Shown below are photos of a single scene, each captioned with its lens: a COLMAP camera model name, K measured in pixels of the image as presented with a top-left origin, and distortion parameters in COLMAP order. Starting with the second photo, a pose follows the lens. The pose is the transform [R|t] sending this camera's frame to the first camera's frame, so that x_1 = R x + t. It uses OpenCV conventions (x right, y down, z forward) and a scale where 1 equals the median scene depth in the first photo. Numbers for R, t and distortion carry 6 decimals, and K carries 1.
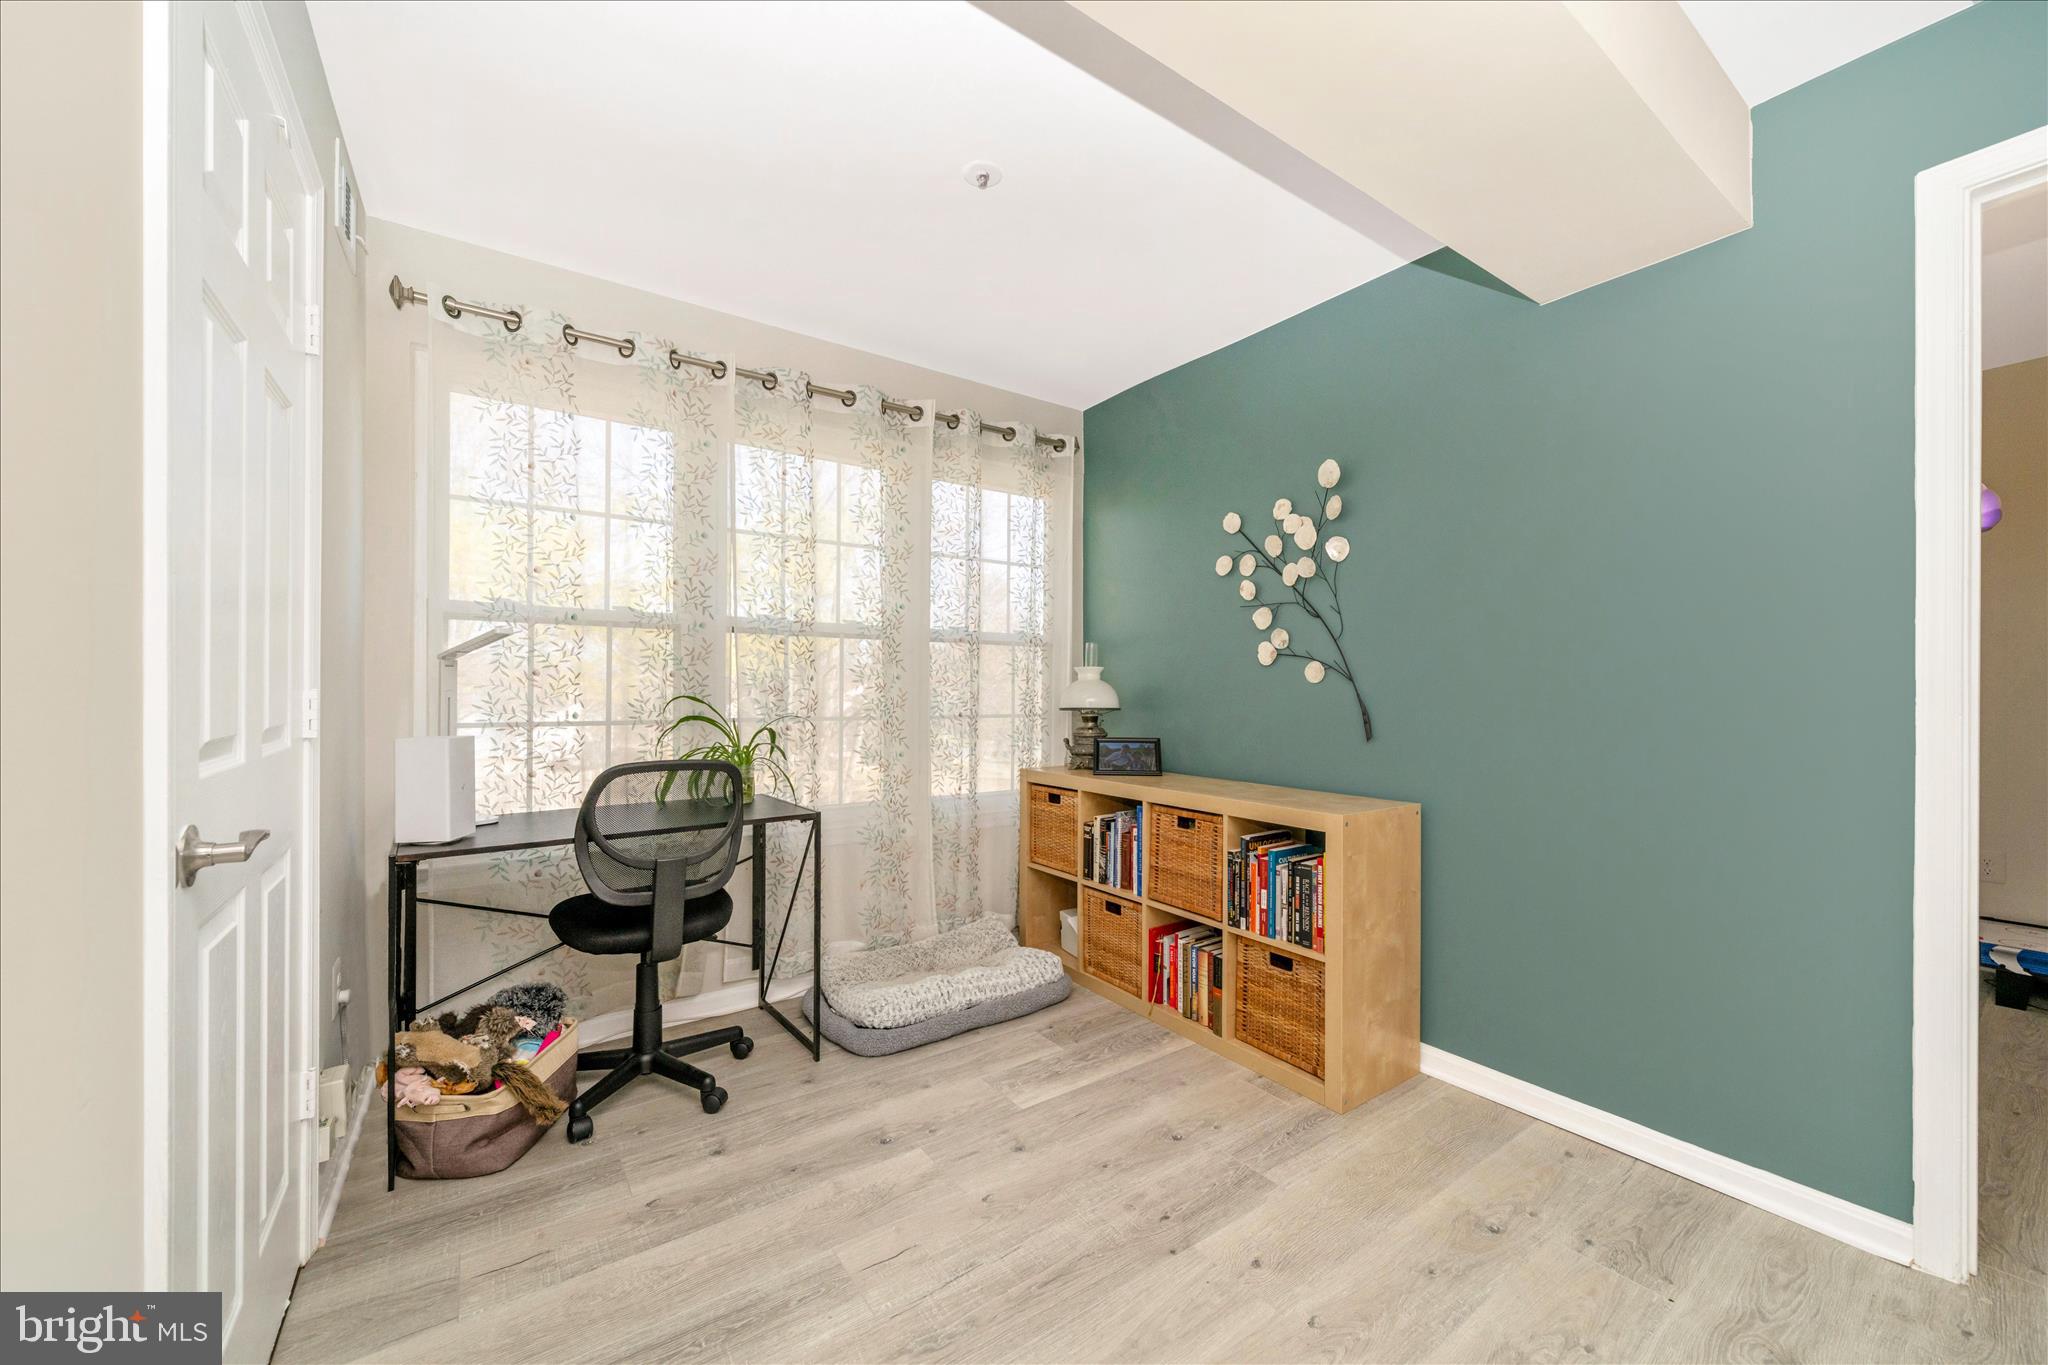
lens RADIAL K [[775.9, 0, 1022.3], [0, 775.9, 697.5], [0, 0, 1]] dist [0.000512, -0.000060]
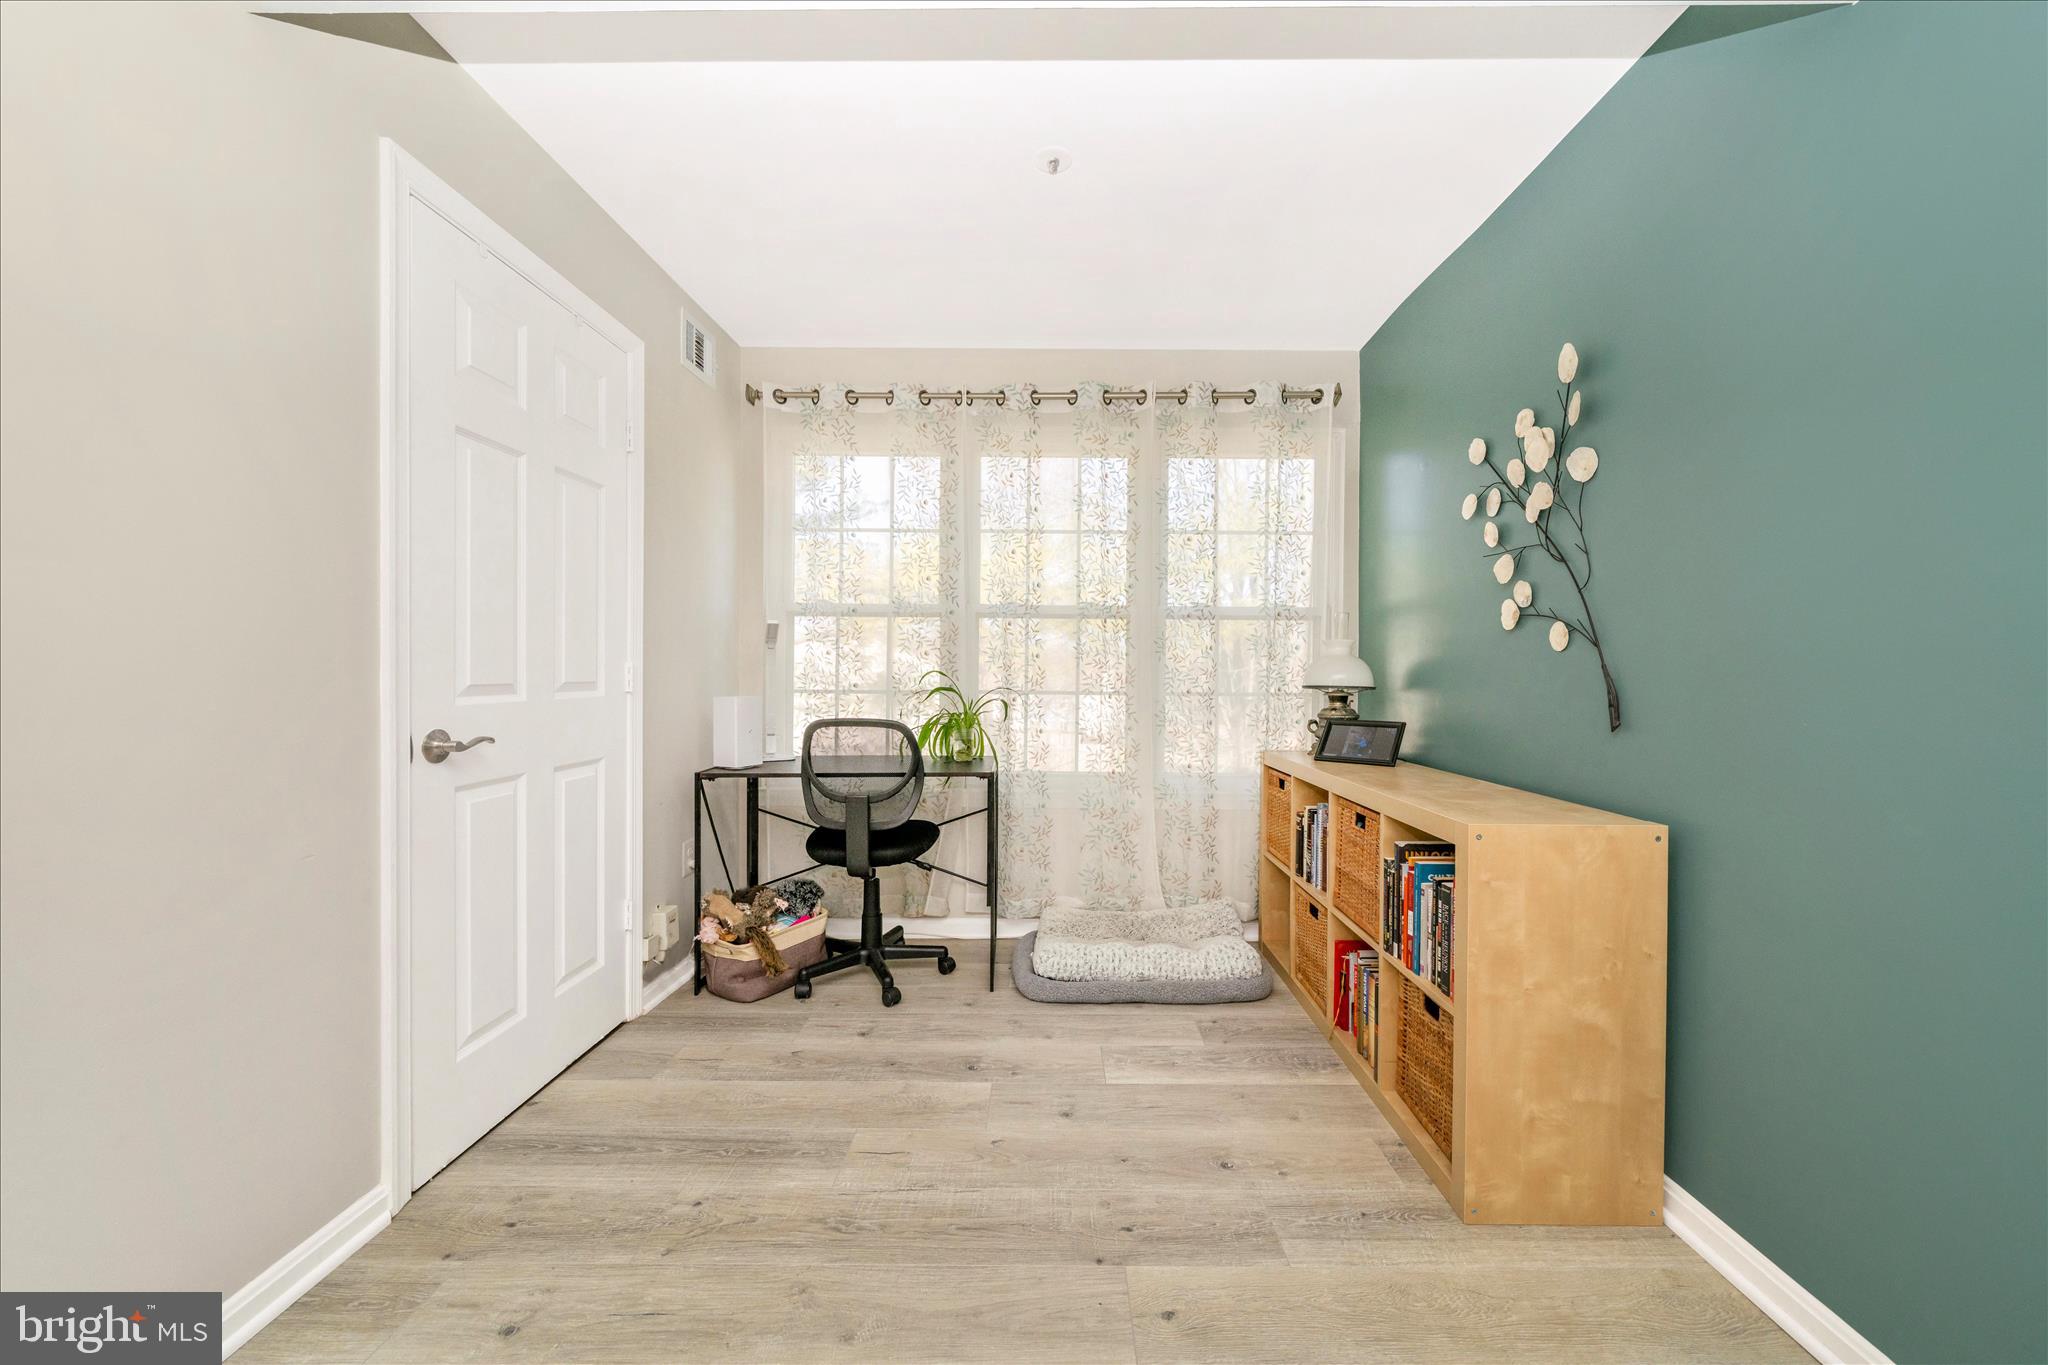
lens RADIAL K [[742.0, 0, 1024.0], [0, 742.0, 682.5], [0, 0, 1]] dist [-0.000448, -0.000050]
pose [[0.814825, 0.007705, -0.579655, 0.378066], [-0.008569, 0.999963, 0.001247, 0.014760], [0.579643, 0.003951, 0.814861, 0.135500]]
